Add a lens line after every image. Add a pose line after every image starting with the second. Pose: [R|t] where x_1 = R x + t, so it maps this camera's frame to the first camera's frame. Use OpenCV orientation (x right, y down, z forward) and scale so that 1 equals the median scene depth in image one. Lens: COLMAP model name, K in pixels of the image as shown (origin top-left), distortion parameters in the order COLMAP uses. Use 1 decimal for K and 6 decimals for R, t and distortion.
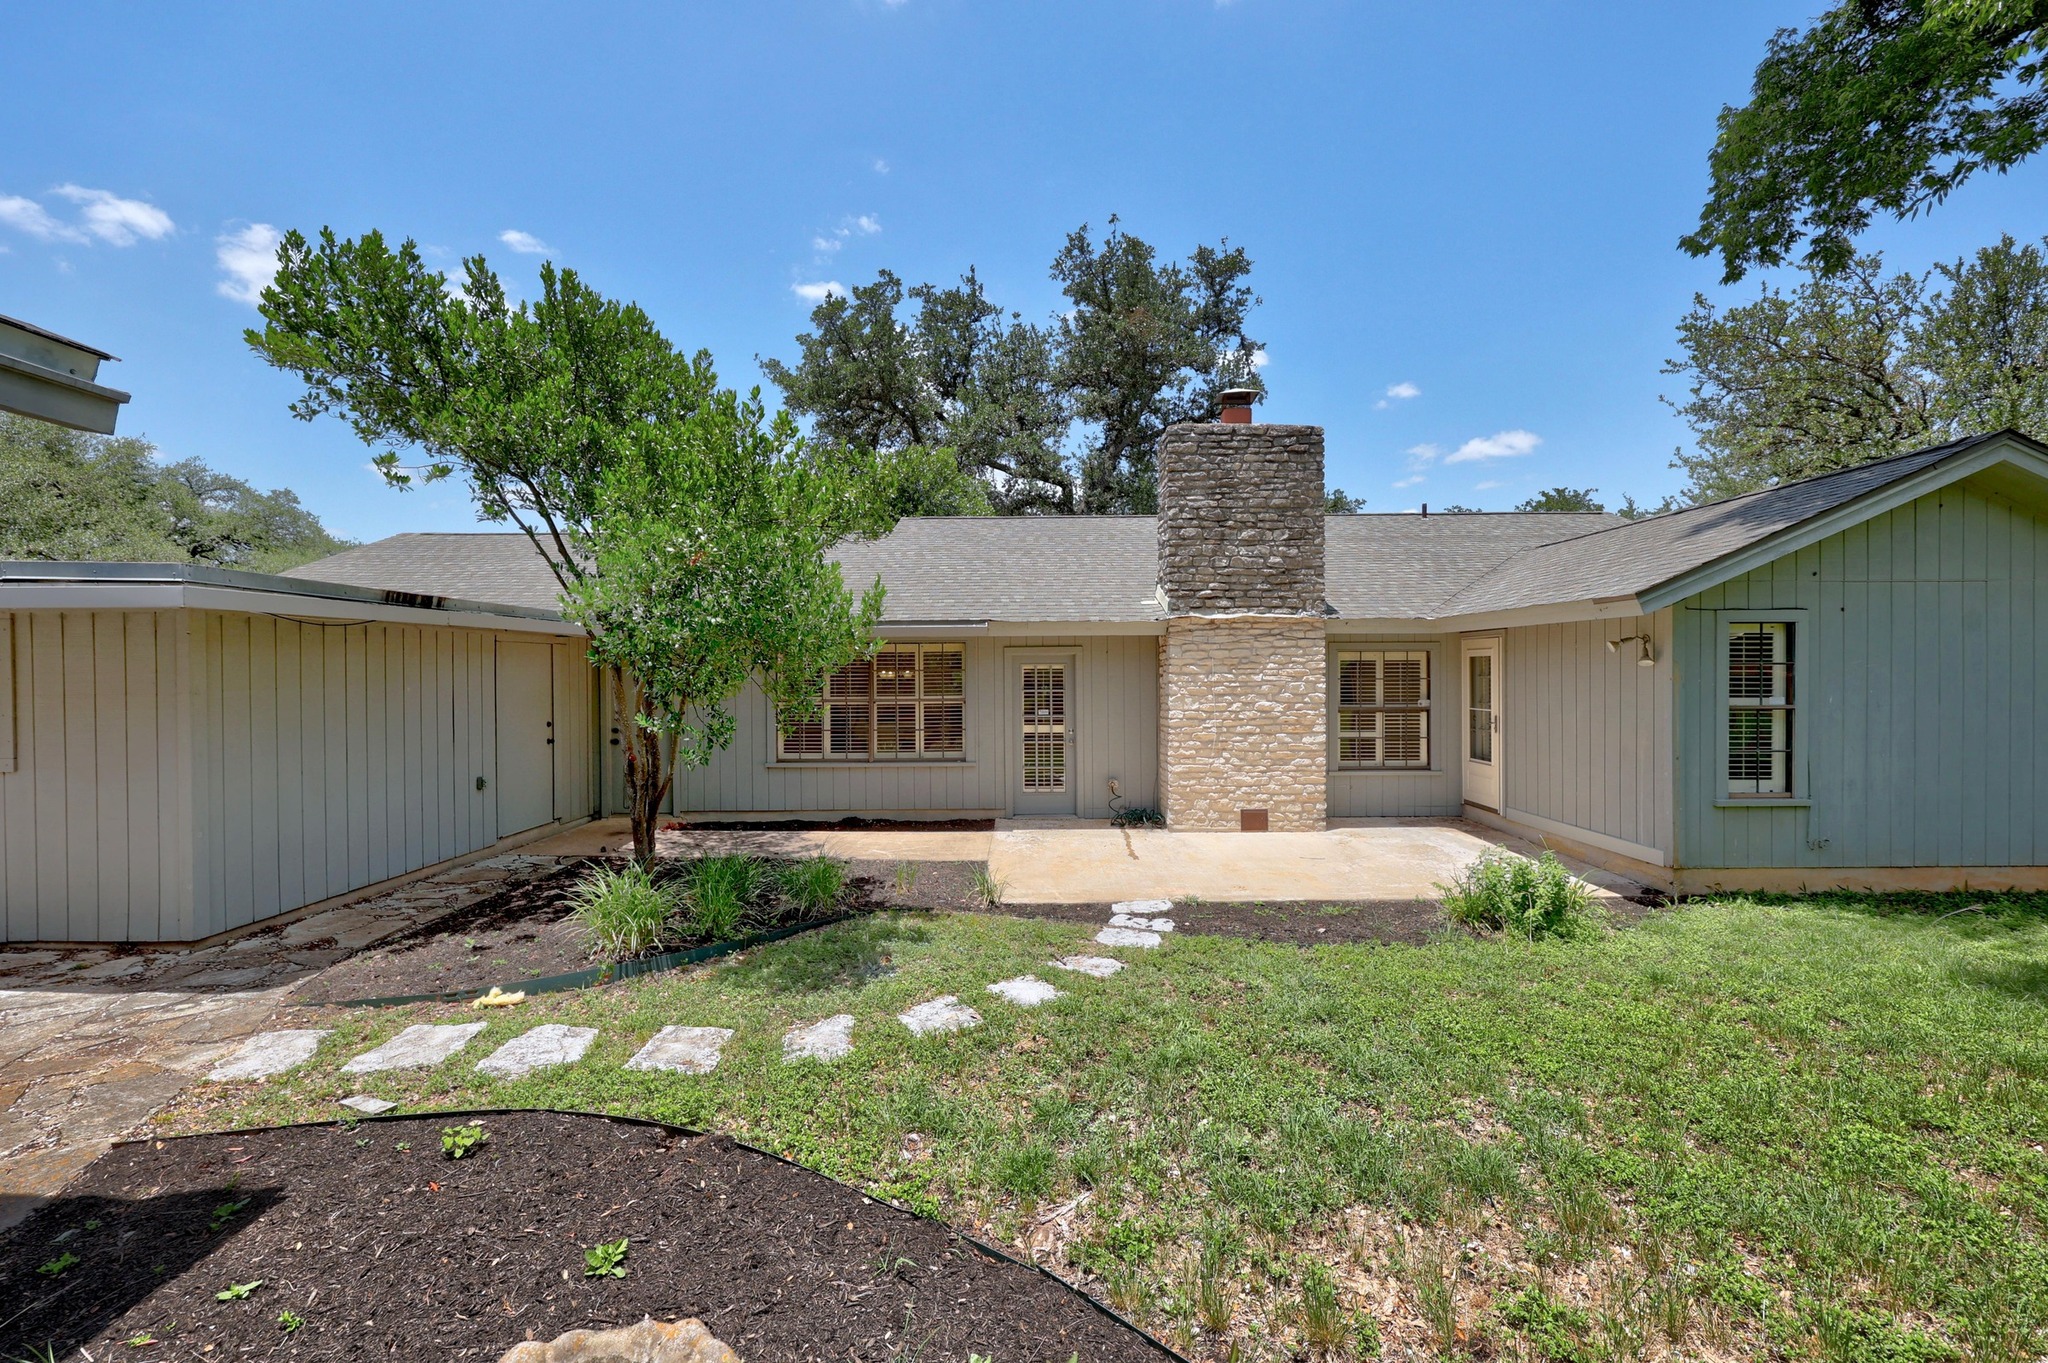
lens RADIAL K [[851.9, 0, 1086.9], [0, 851.9, 674.0], [0, 0, 1]] dist [-0.001576, -0.000055]
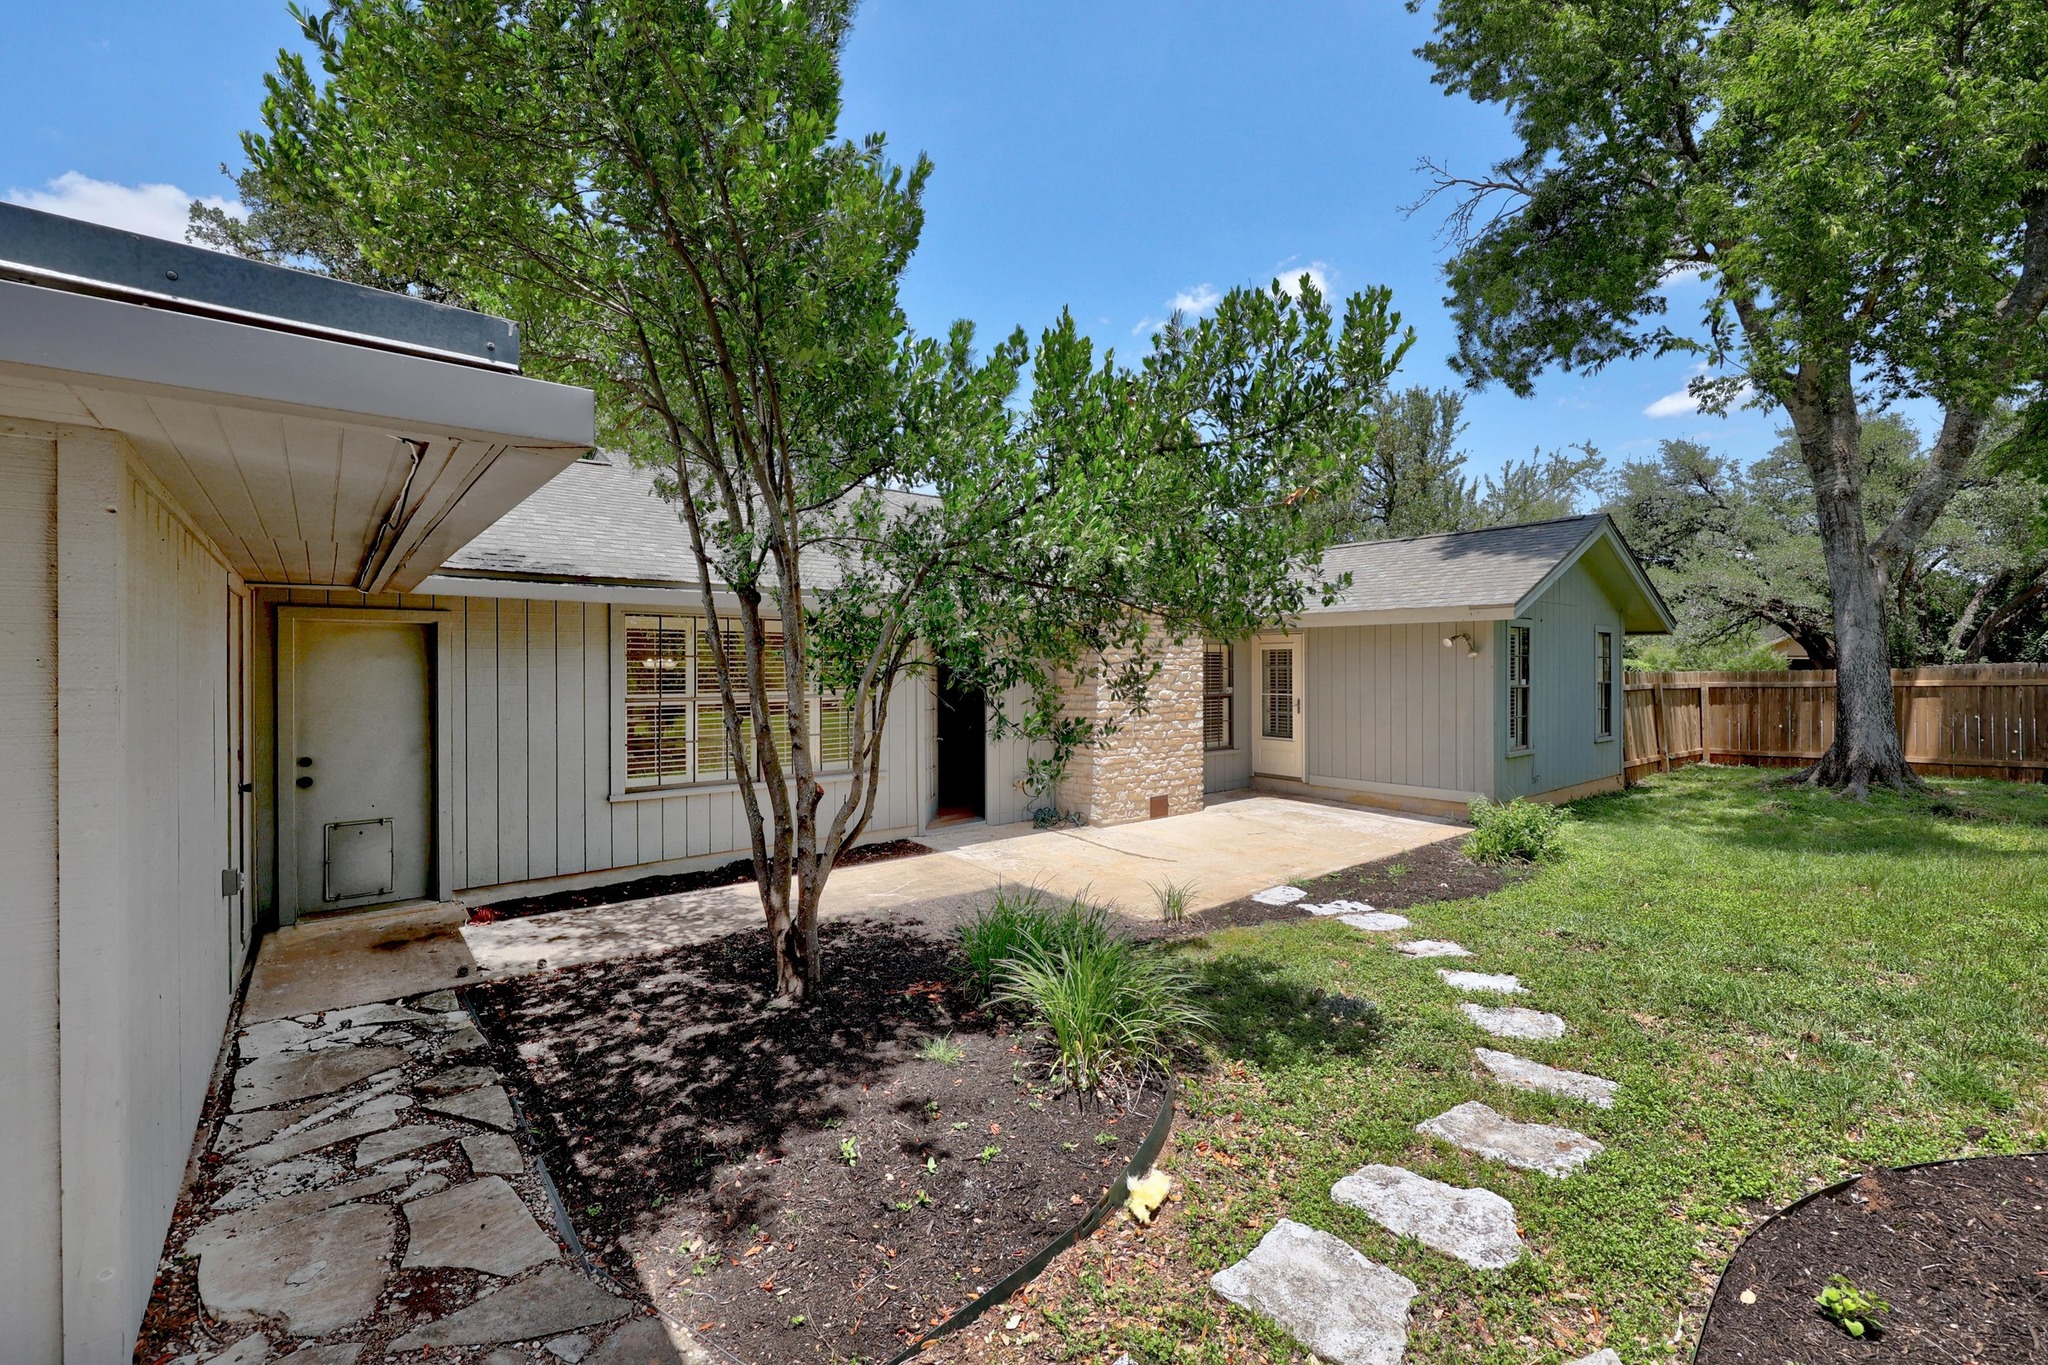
lens RADIAL K [[851.9, 0, 1086.9], [0, 851.9, 675.0], [0, 0, 1]] dist [-0.001576, -0.000055]
pose [[0.772383, -0.003612, 0.635146, -0.518887], [0.000032, 0.999984, 0.005648, 0.008536], [-0.635157, -0.004342, 0.772371, 0.270344]]
